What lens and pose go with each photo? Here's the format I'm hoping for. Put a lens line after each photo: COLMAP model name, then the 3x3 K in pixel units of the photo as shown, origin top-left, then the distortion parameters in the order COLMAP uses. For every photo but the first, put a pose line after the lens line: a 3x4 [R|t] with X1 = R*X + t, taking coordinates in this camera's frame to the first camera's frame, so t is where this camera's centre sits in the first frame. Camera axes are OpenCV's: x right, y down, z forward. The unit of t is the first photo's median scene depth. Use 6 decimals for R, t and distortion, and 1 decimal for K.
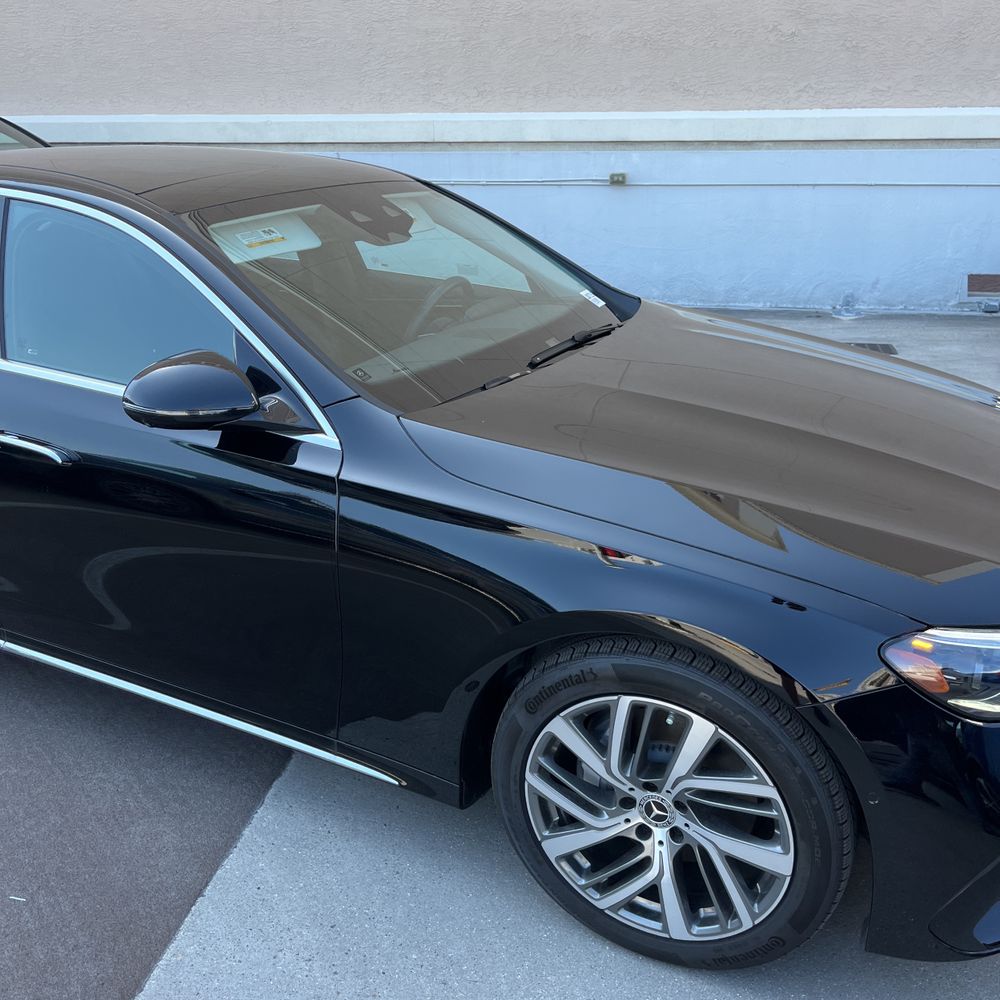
lens RADIAL K [[1022.5, 0, 487.8], [0, 1022.5, 495.7], [0, 0, 1]] dist [0.013552, 0.000000]
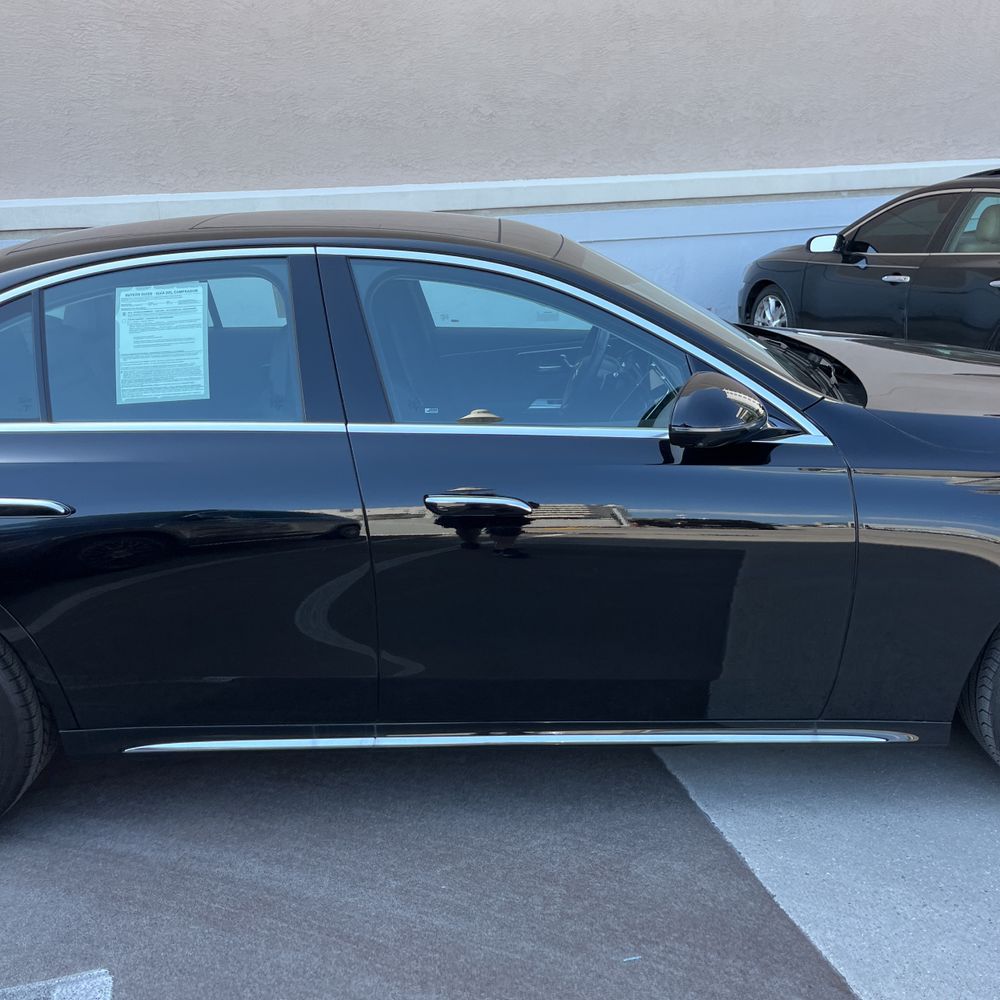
lens RADIAL K [[1022.5, 0, 494.7], [0, 1022.5, 494.9], [0, 0, 1]] dist [0.013552, 0.000000]
pose [[0.890773, -0.156736, 0.426565, -0.995817], [0.189172, 0.981339, -0.034458, -0.023262], [-0.413204, 0.111389, 0.903800, 0.159173]]
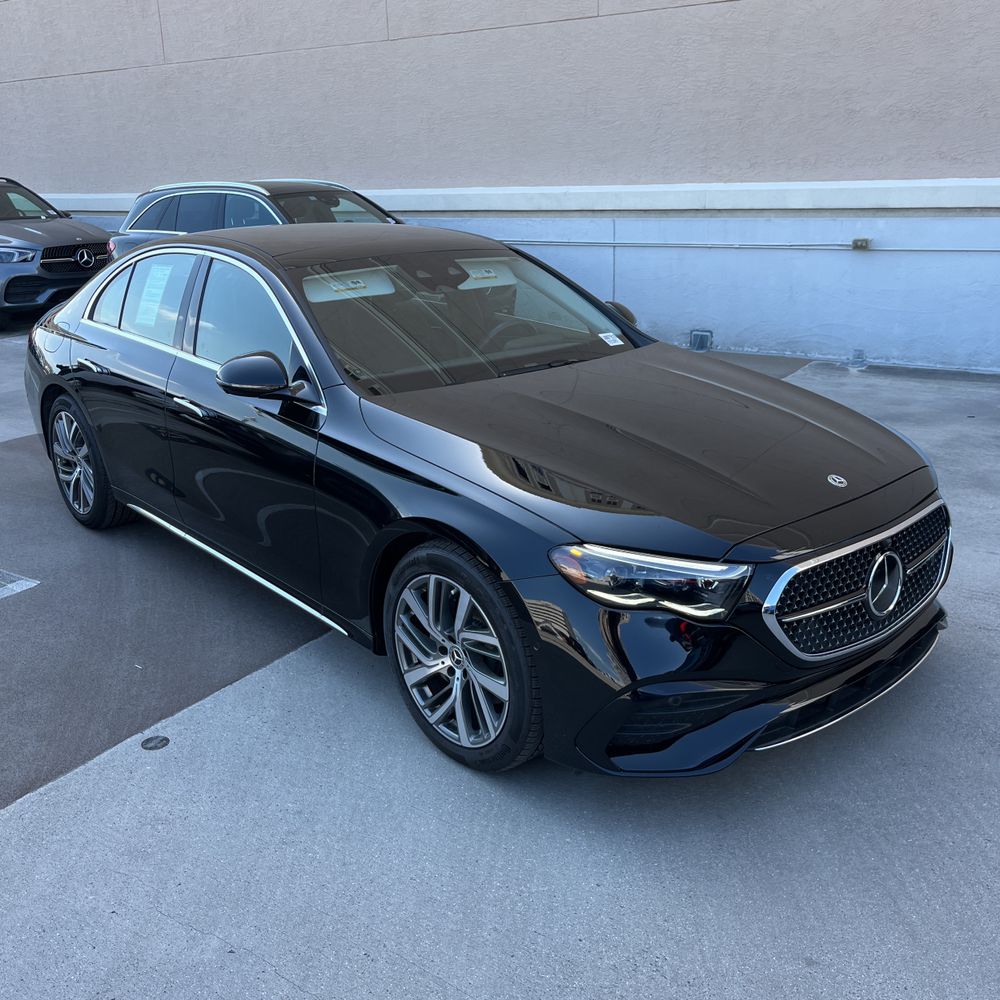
lens RADIAL K [[1022.5, 0, 481.9], [0, 1022.5, 496.1], [0, 0, 1]] dist [0.013552, 0.000000]
pose [[0.925505, 0.100530, -0.365149, 0.716921], [-0.119191, 0.992452, -0.028868, 0.103399], [0.359491, 0.070240, 0.930501, -0.425402]]
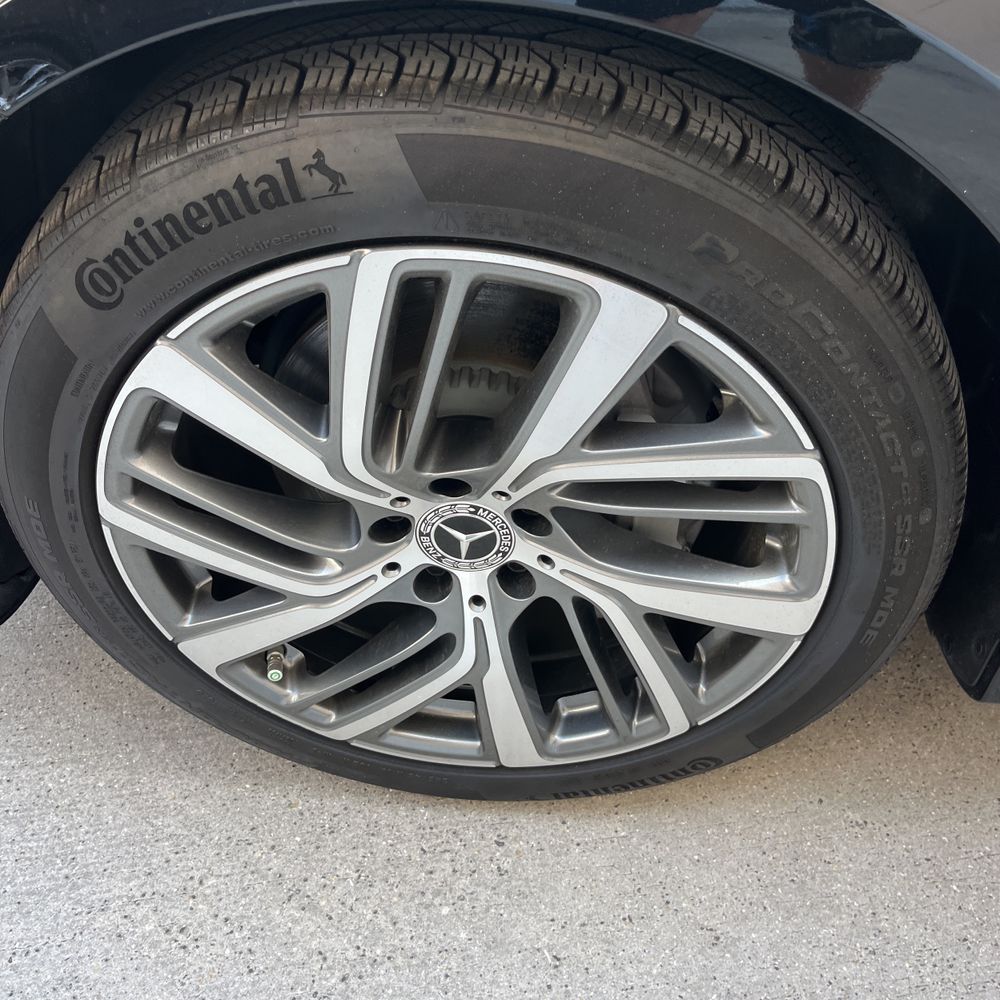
lens RADIAL K [[1022.5, 0, 504.7], [0, 1022.5, 496.3], [0, 0, 1]] dist [0.013552, 0.000000]
pose [[0.920566, -0.202466, 0.334014, 0.049248], [0.045285, 0.904718, 0.423597, 0.124503], [-0.387953, -0.374823, 0.842021, 0.649095]]
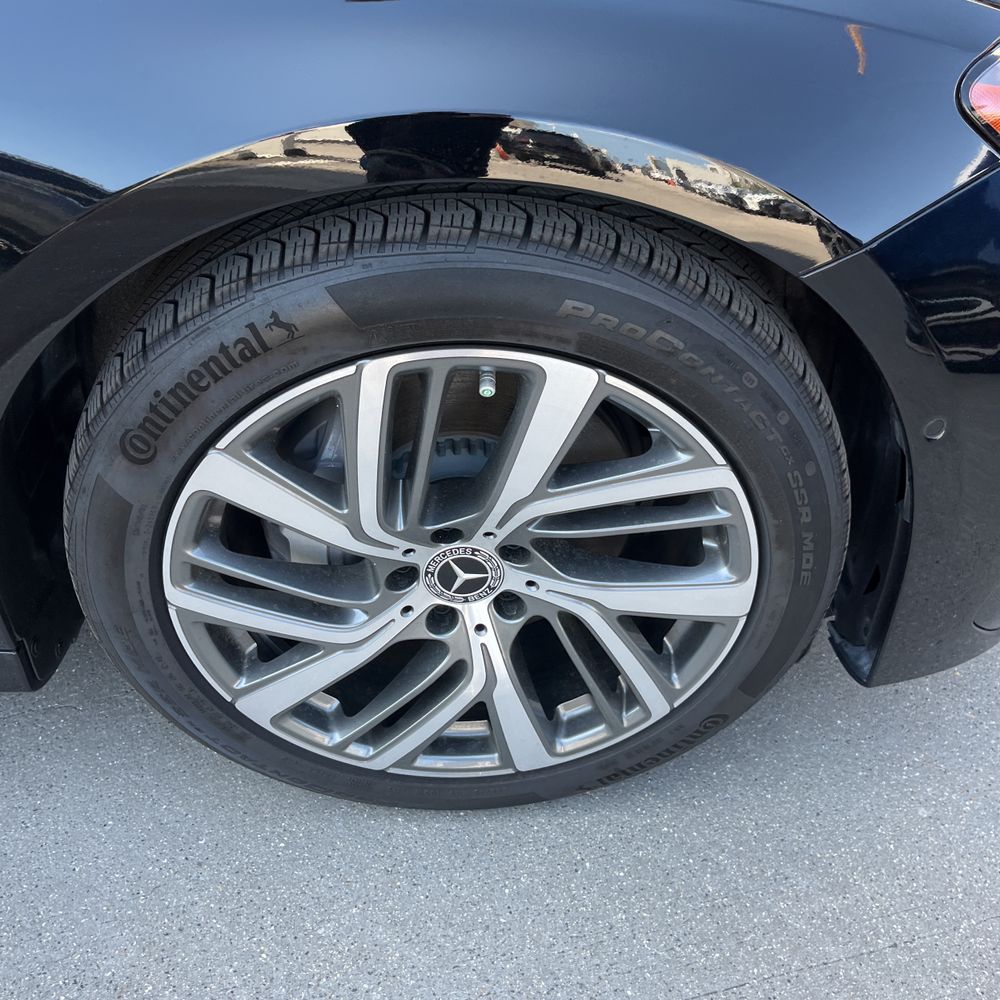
lens RADIAL K [[1022.5, 0, 502.2], [0, 1022.5, 491.1], [0, 0, 1]] dist [0.013552, 0.000000]
pose [[0.870406, -0.303092, 0.387980, 0.005504], [0.162711, 0.920851, 0.354341, 0.100418], [-0.464669, -0.245292, 0.850831, 0.573418]]
